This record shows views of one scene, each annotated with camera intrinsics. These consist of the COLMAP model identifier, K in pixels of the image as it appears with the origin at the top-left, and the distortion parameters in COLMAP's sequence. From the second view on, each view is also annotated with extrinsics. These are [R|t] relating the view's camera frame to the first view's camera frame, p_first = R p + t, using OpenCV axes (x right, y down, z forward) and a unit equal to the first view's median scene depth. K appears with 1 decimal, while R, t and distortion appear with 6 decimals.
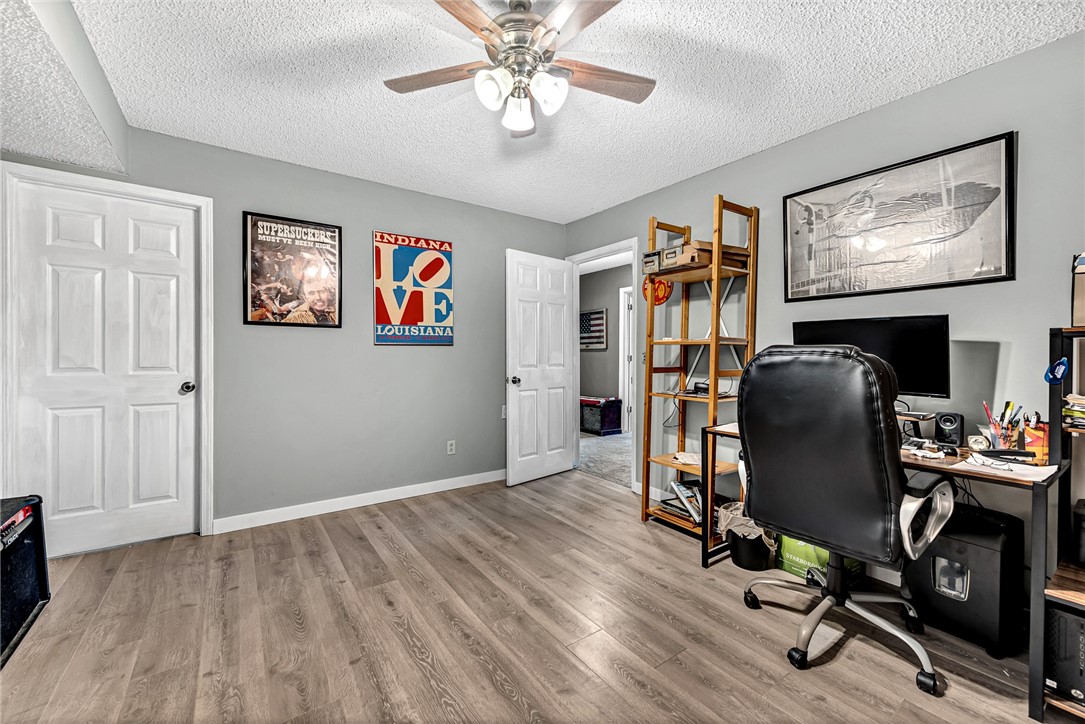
lens RADIAL K [[431.2, 0, 542.5], [0, 431.2, 358.5], [0, 0, 1]] dist [-0.001068, 0.000105]
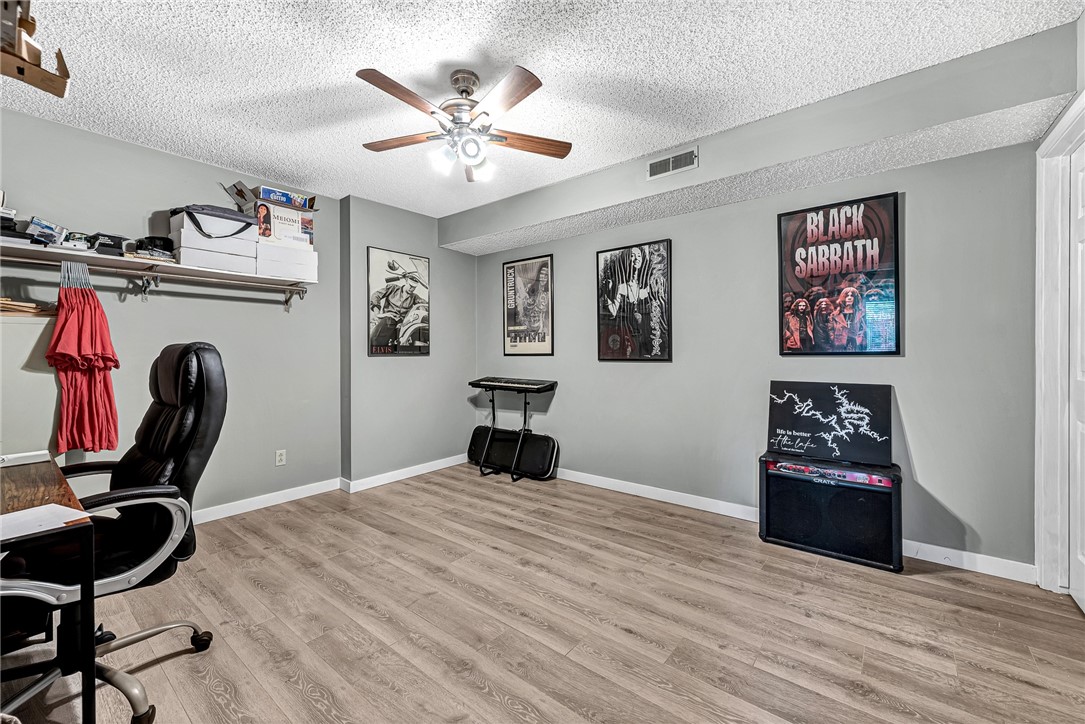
lens RADIAL K [[431.2, 0, 543.0], [0, 431.2, 355.3], [0, 0, 1]] dist [-0.001068, 0.000105]
pose [[-0.960945, -0.002198, -0.276731, 0.069605], [-0.005371, 0.999928, 0.010708, -0.016166], [0.276688, 0.011776, -0.960888, 1.811892]]
